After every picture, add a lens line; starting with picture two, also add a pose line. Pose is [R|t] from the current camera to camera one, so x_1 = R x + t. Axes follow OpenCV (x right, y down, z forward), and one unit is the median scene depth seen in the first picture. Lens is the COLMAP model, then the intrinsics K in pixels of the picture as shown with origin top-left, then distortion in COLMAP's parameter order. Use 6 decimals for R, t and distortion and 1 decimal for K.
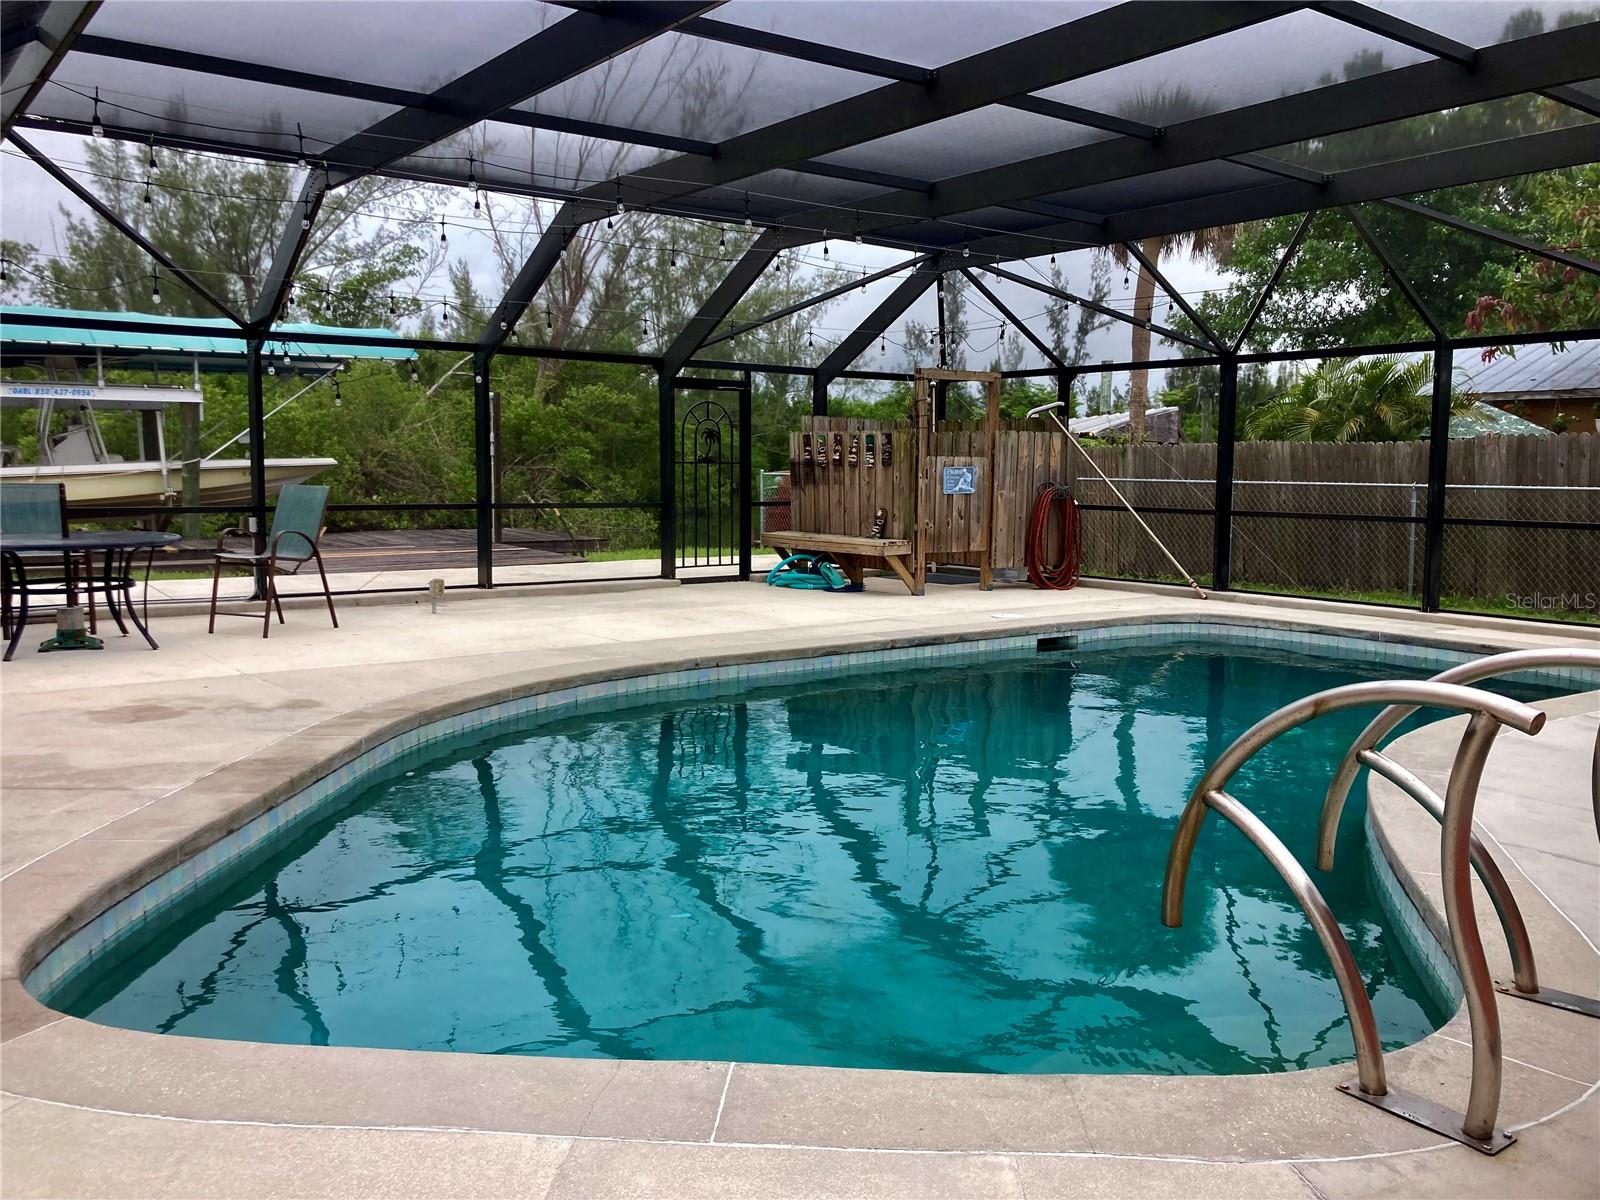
lens RADIAL K [[1326.5, 0, 789.0], [0, 1326.5, 603.0], [0, 0, 1]] dist [0.029272, -0.012039]
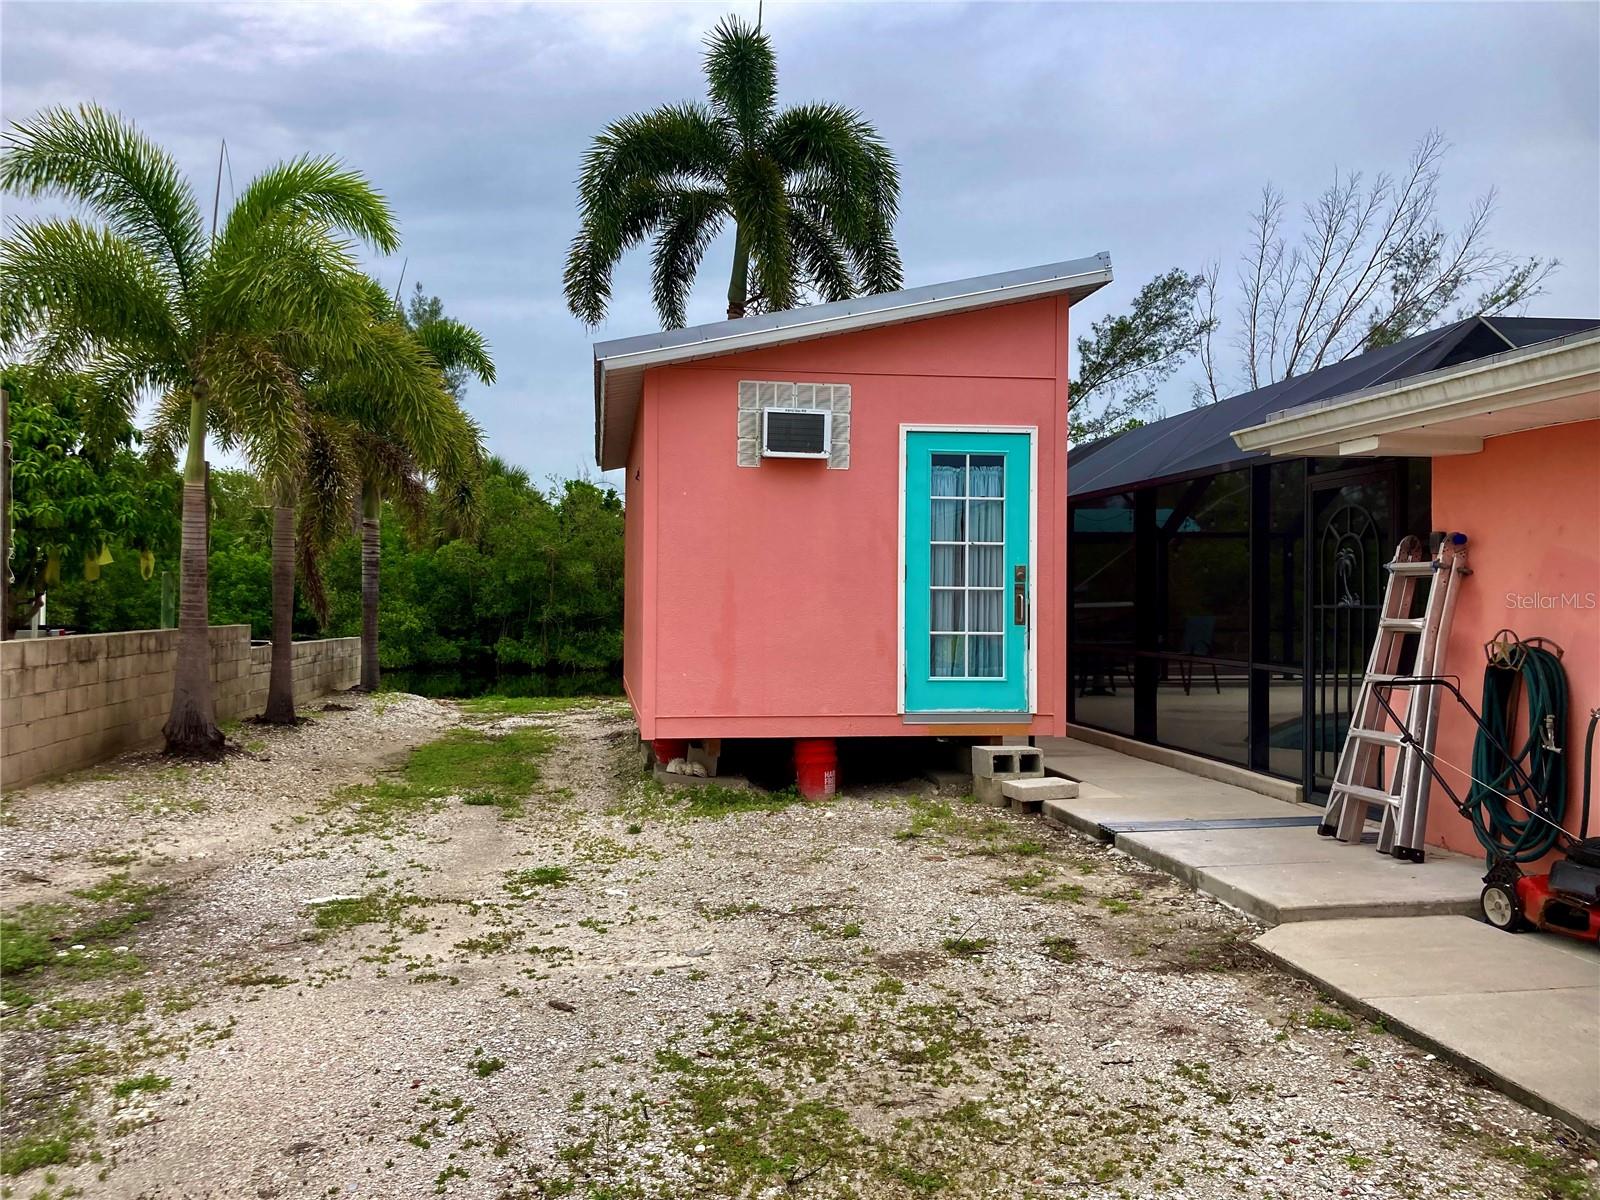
lens RADIAL K [[1326.5, 0, 789.0], [0, 1326.5, 603.0], [0, 0, 1]] dist [0.029272, -0.012039]
pose [[0.879821, -0.005147, -0.475277, -0.000636], [-0.045637, 0.994407, -0.095250, 0.065021], [0.473109, 0.105493, 0.874665, -0.609330]]
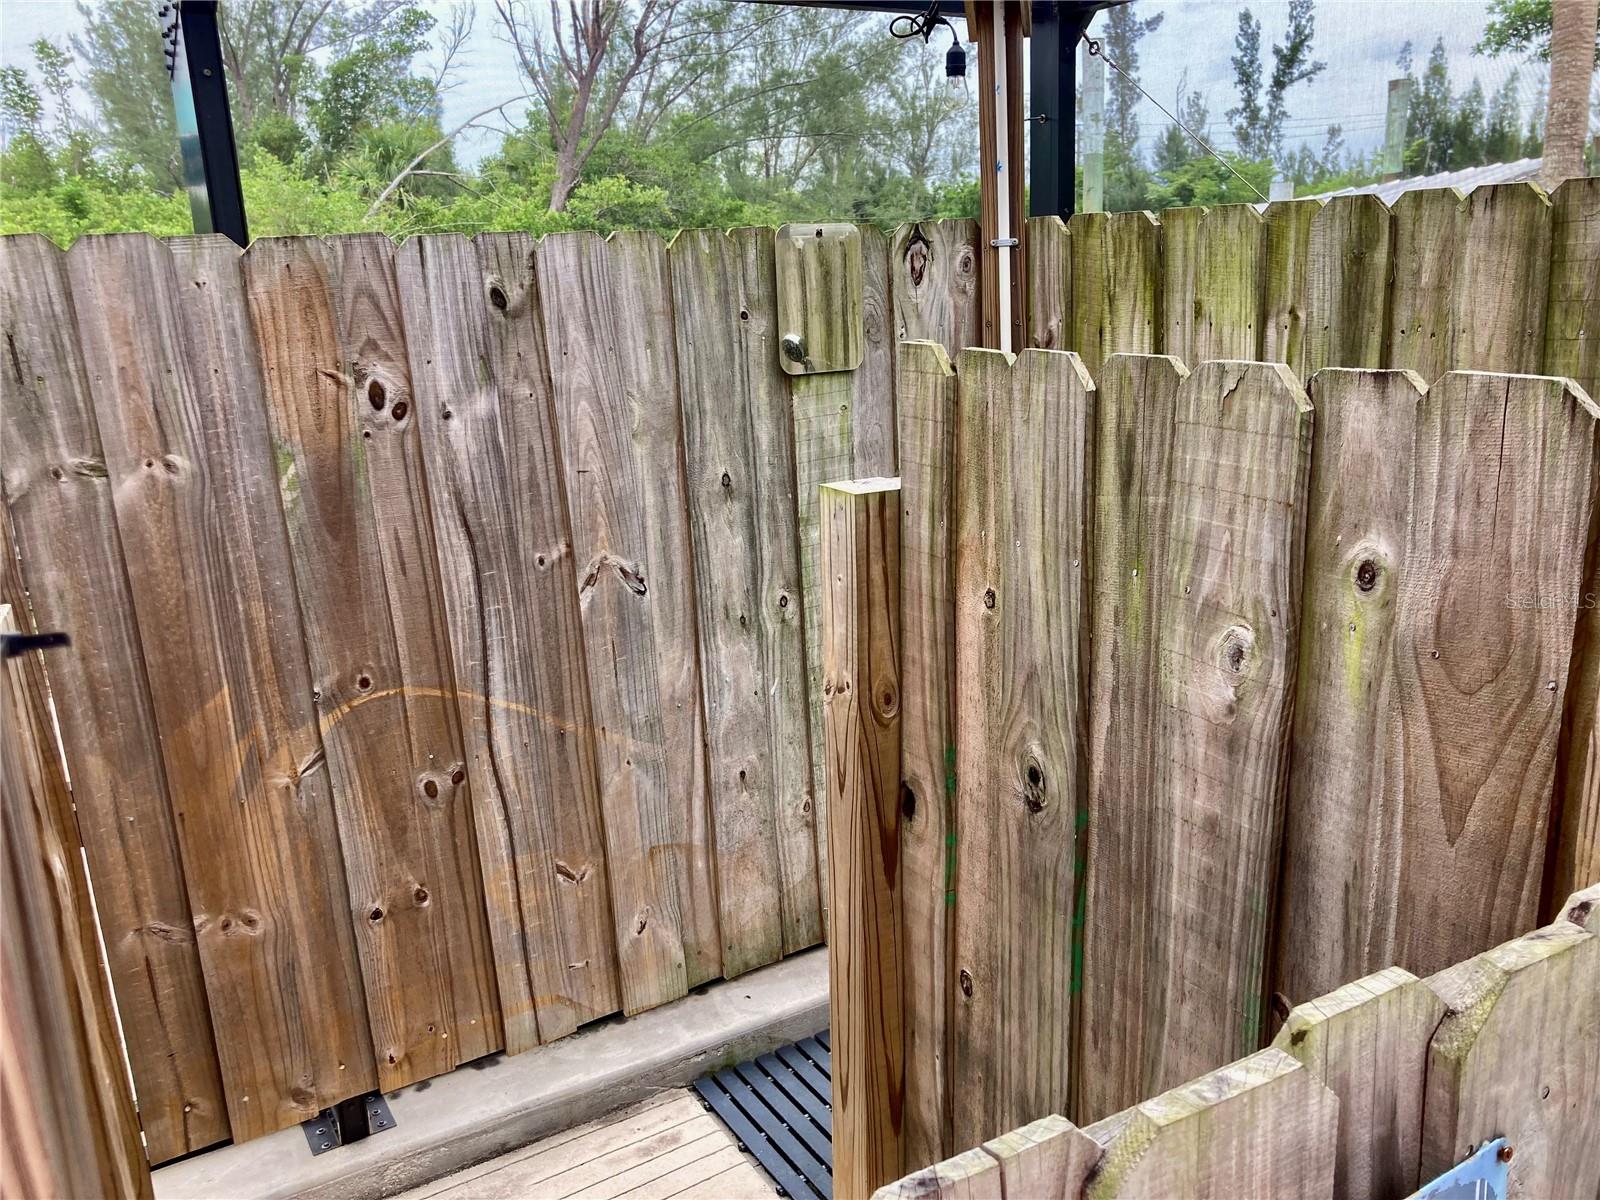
lens RADIAL K [[1343.9, 0, 805.2], [0, 1343.9, 624.9], [0, 0, 1]] dist [0.003672, -0.007309]
pose [[0.993581, -0.021109, -0.111134, 0.113418], [0.038418, 0.987010, 0.155996, -0.121401], [0.106398, -0.159264, 0.981486, 0.903269]]
